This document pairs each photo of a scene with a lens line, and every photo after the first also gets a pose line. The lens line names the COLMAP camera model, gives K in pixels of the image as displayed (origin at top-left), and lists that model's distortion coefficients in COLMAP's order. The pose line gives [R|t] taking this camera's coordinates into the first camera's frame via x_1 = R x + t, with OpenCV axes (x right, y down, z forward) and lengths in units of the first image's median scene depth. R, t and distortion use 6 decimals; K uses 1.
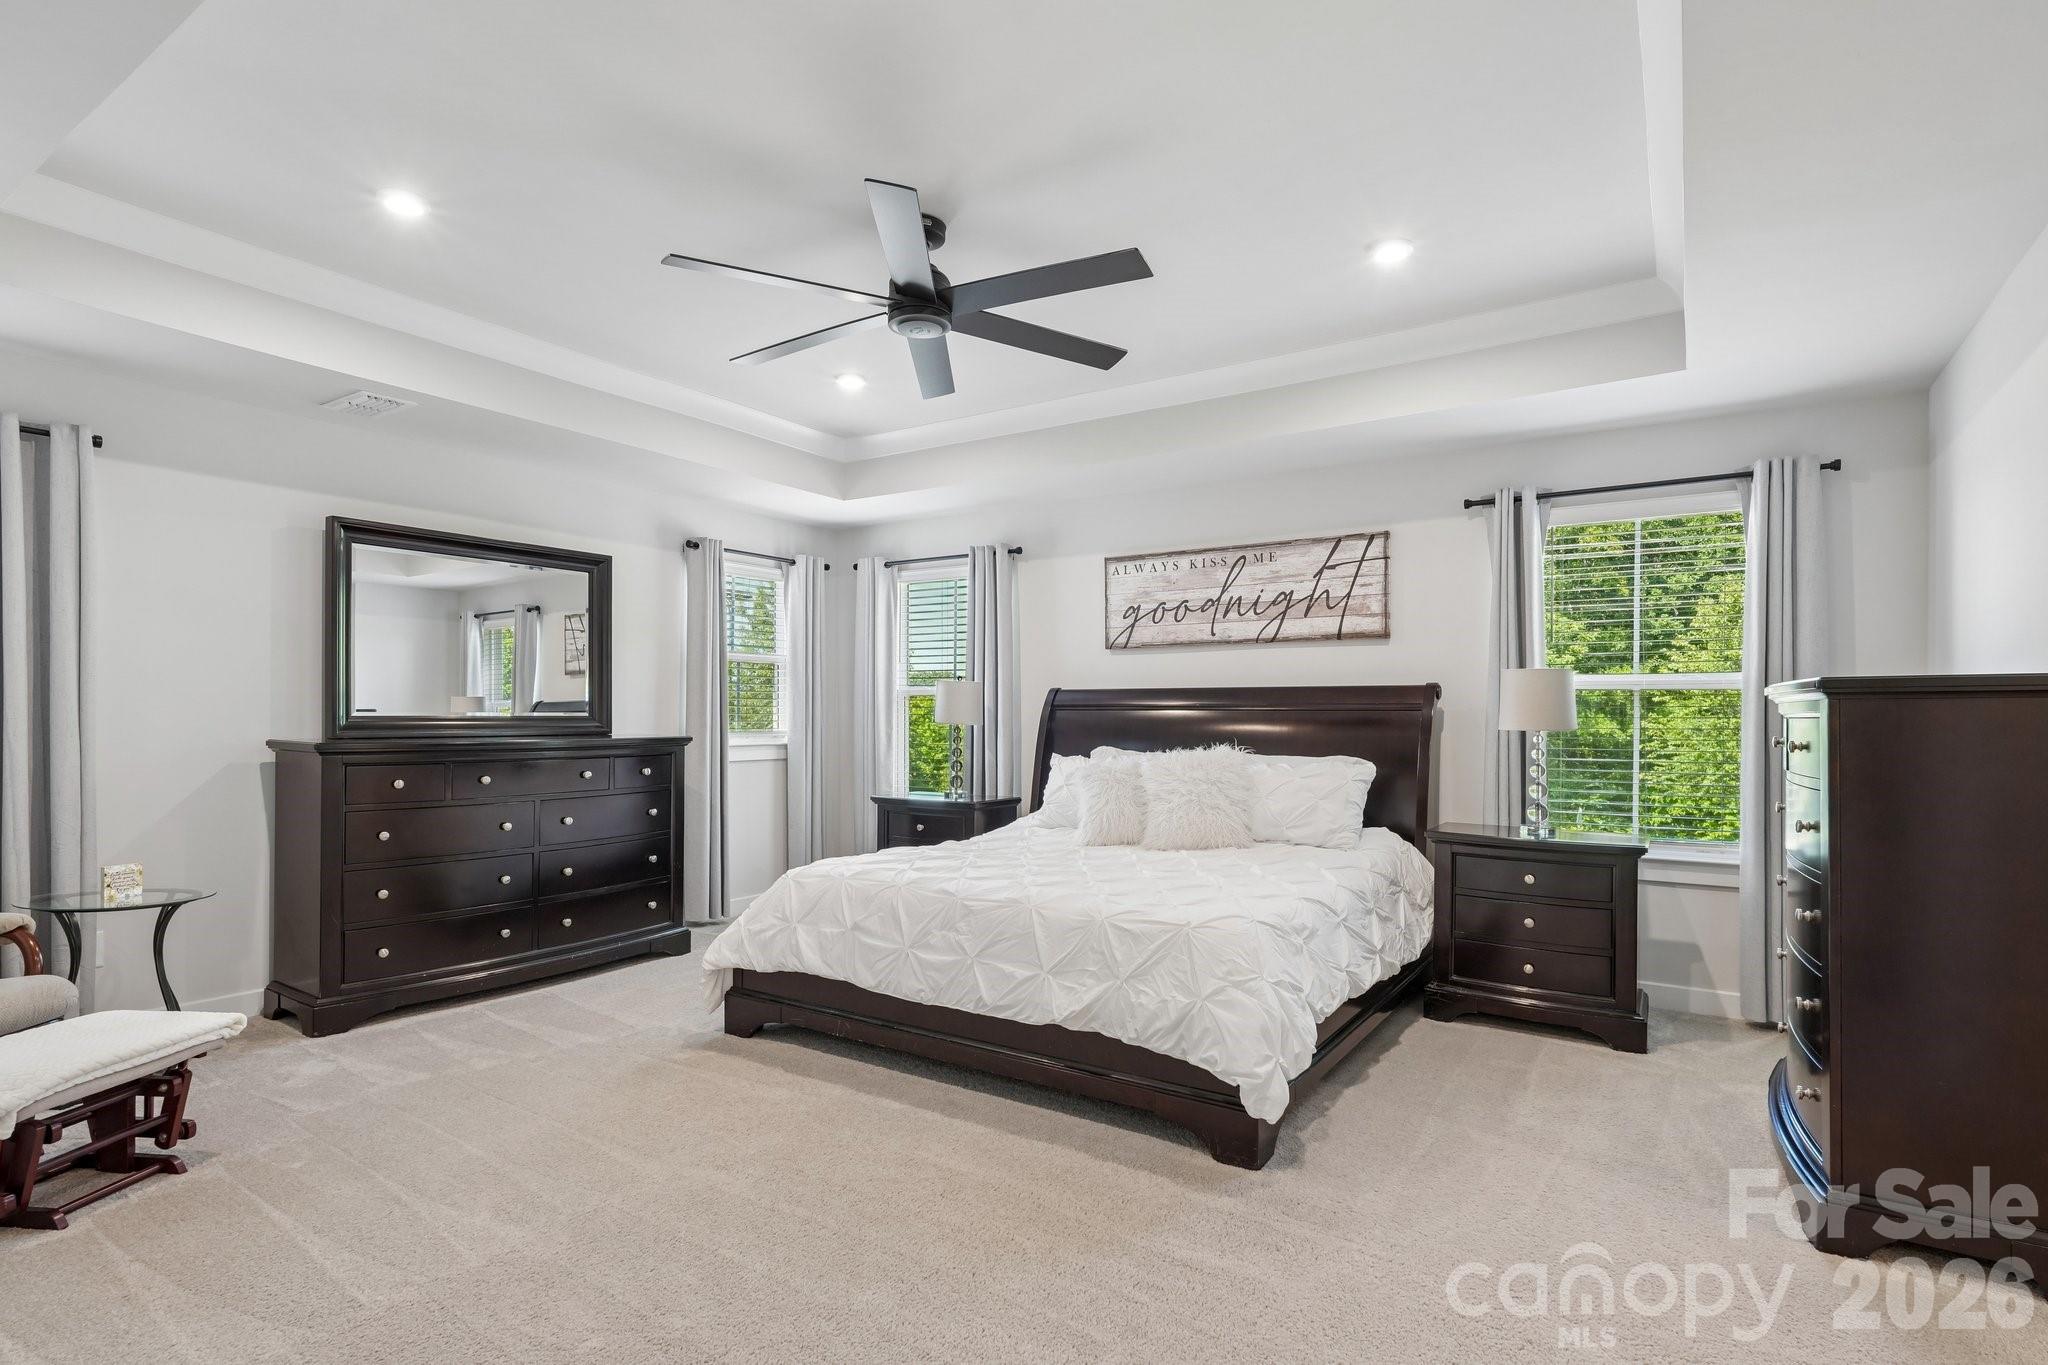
lens RADIAL K [[1008.1, 0, 1037.0], [0, 1008.1, 701.8], [0, 0, 1]] dist [-0.001828, 0.002566]
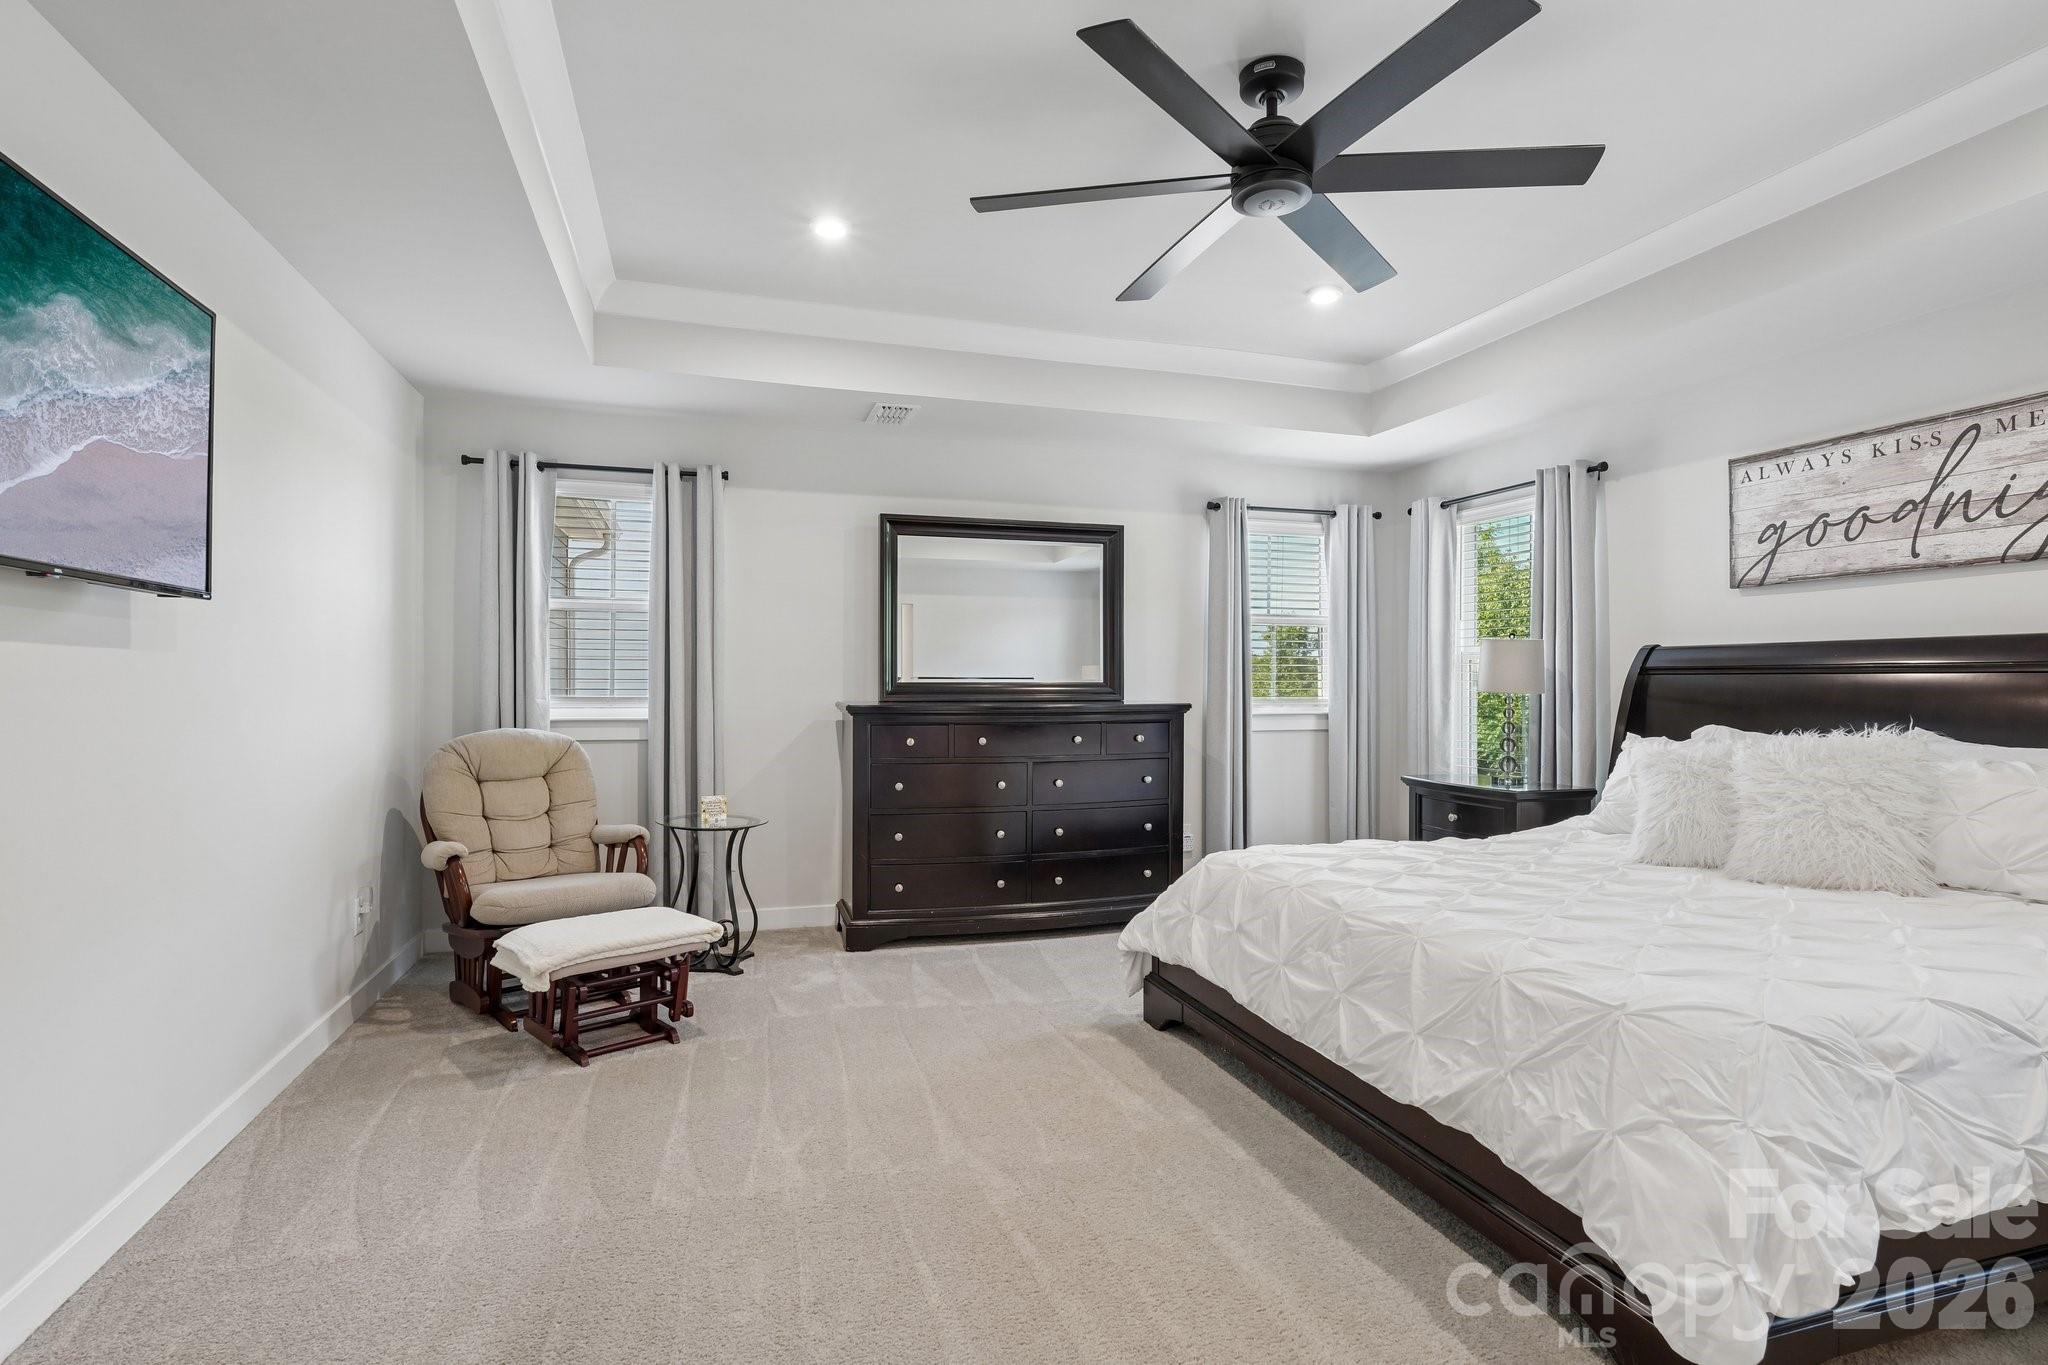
lens RADIAL K [[1008.1, 0, 1021.3], [0, 1008.1, 675.9], [0, 0, 1]] dist [-0.001828, 0.002566]
pose [[0.776733, -0.004833, -0.629811, 0.173339], [0.008458, 0.999960, 0.002758, 0.004454], [0.629773, -0.007469, 0.776743, 0.180510]]
